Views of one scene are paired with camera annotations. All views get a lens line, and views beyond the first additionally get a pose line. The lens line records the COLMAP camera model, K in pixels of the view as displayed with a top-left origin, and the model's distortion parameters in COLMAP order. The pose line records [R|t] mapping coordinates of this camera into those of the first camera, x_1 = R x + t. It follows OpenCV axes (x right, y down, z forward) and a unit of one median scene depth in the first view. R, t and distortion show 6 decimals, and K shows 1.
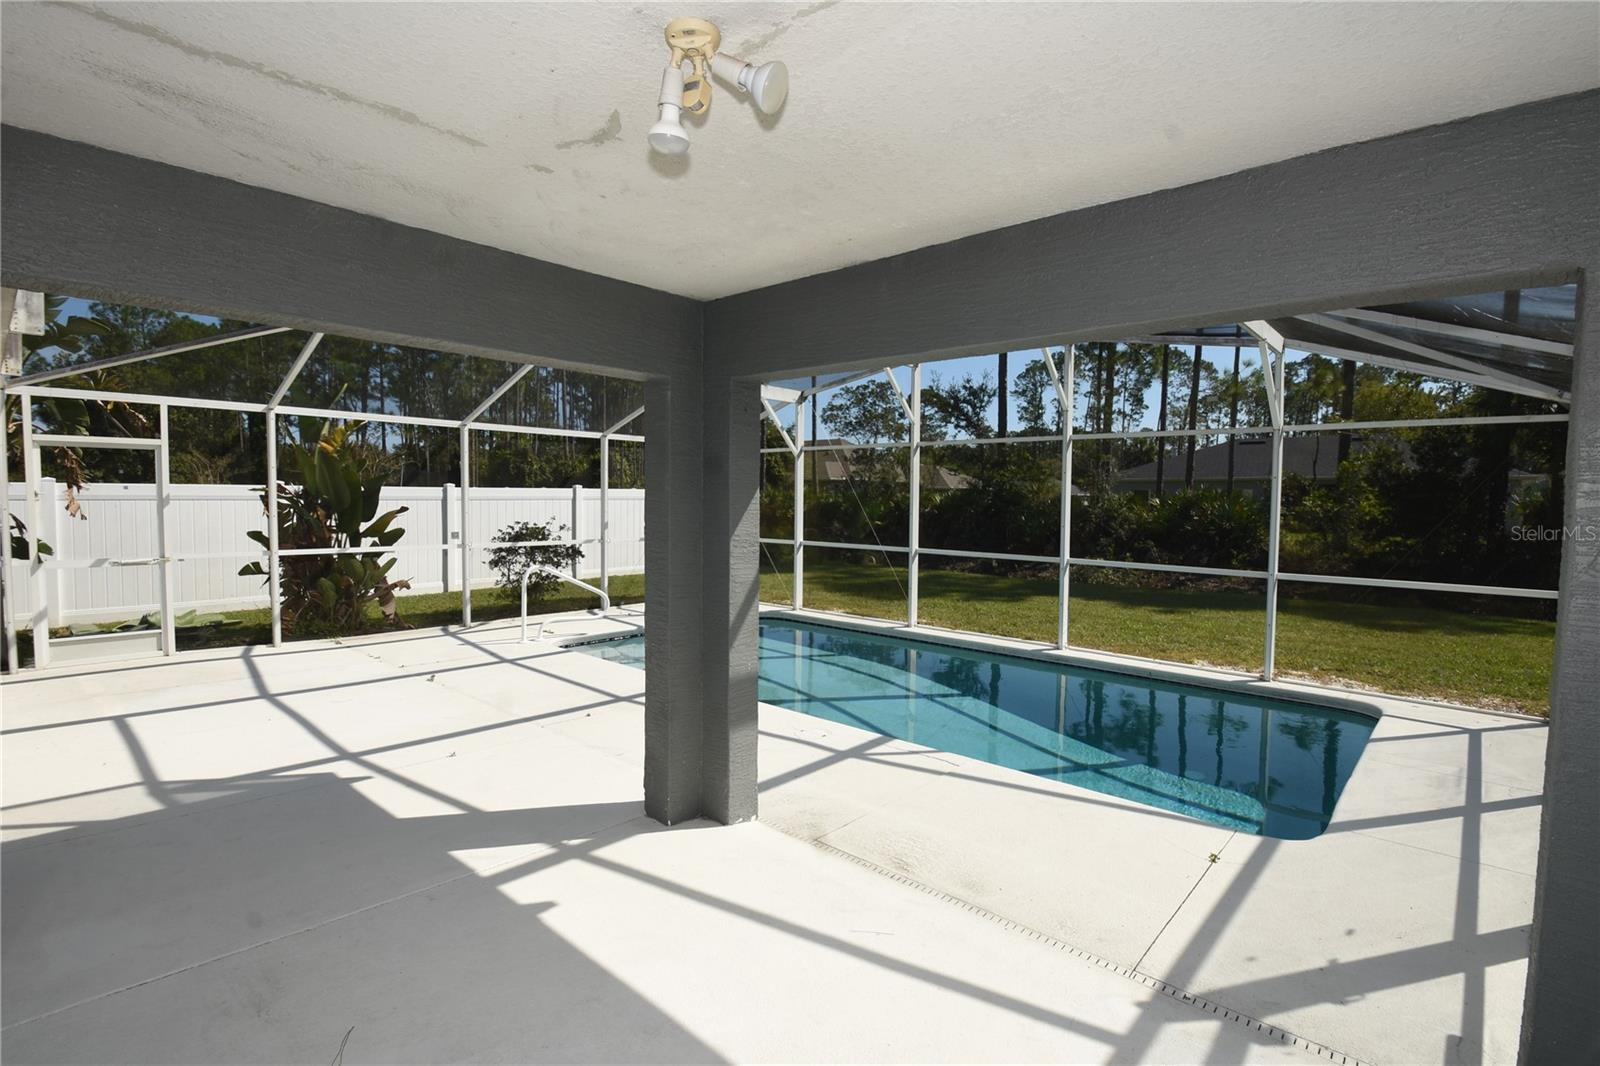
lens RADIAL K [[756.0, 0, 805.5], [0, 756.0, 539.0], [0, 0, 1]] dist [0.002231, -0.016726]
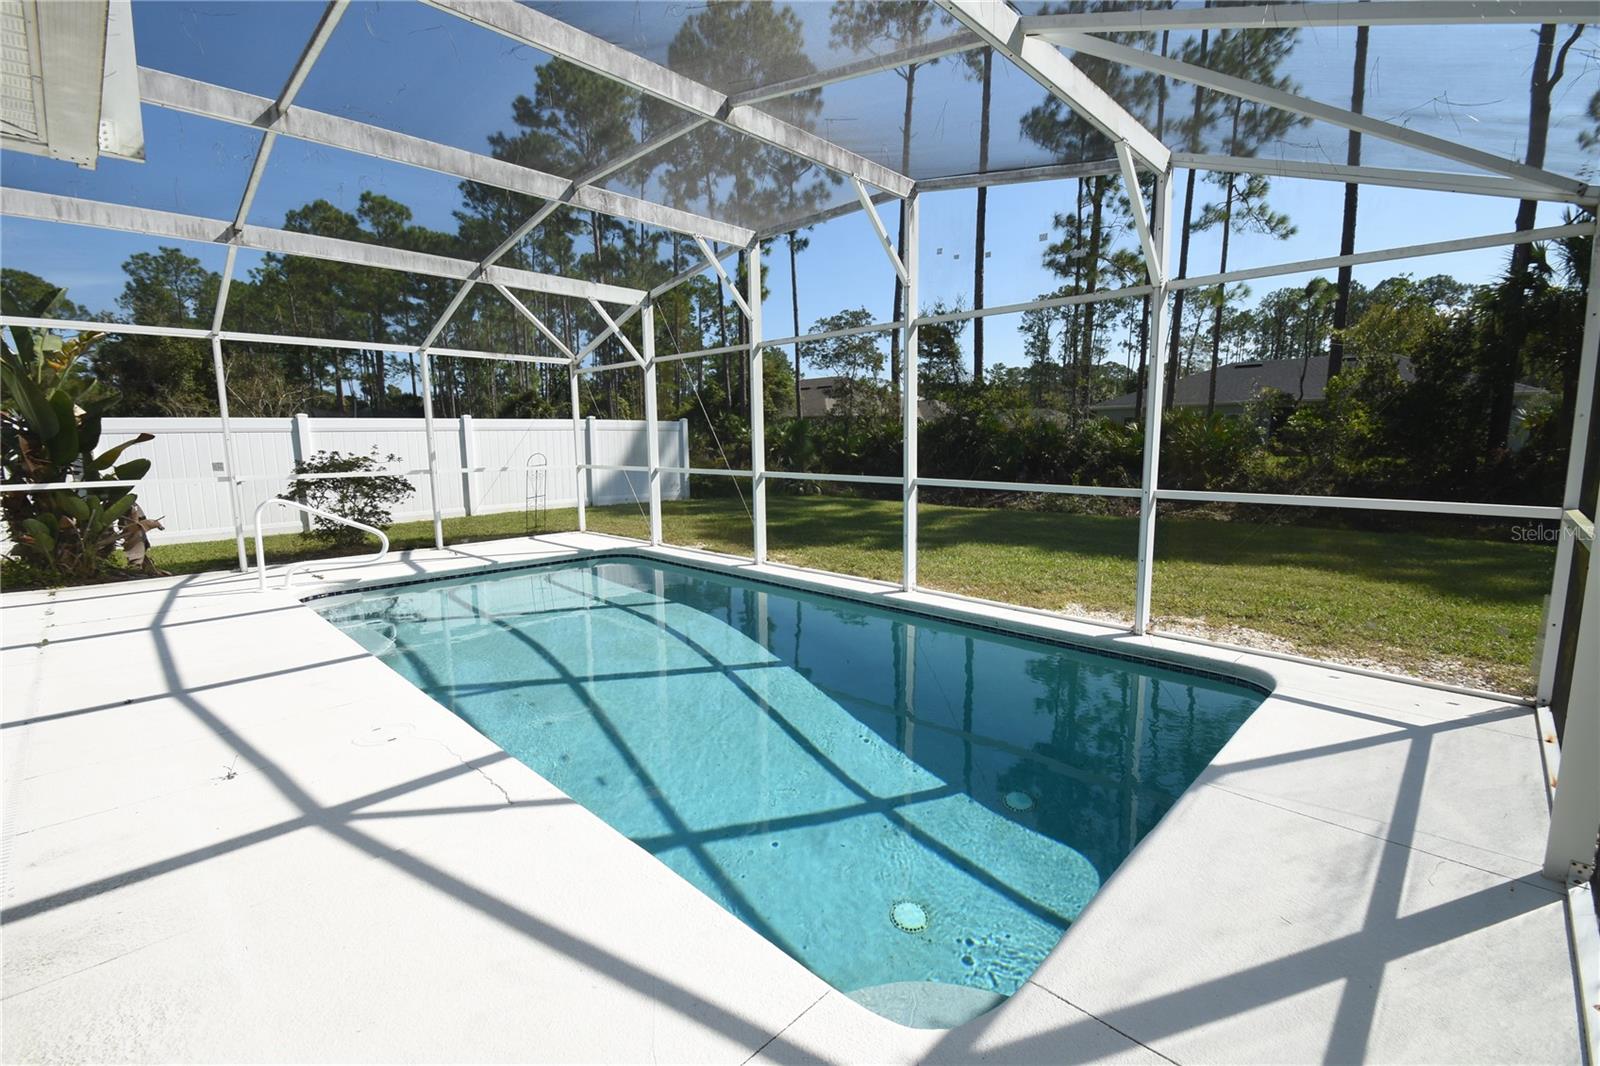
lens RADIAL K [[696.9, 0, 800.3], [0, 696.9, 538.7], [0, 0, 1]] dist [0.017798, -0.021015]
pose [[0.998897, -0.015667, -0.044270, 0.194473], [0.019587, 0.995791, 0.089535, 0.015663], [0.042681, -0.090304, 0.994999, 0.197269]]
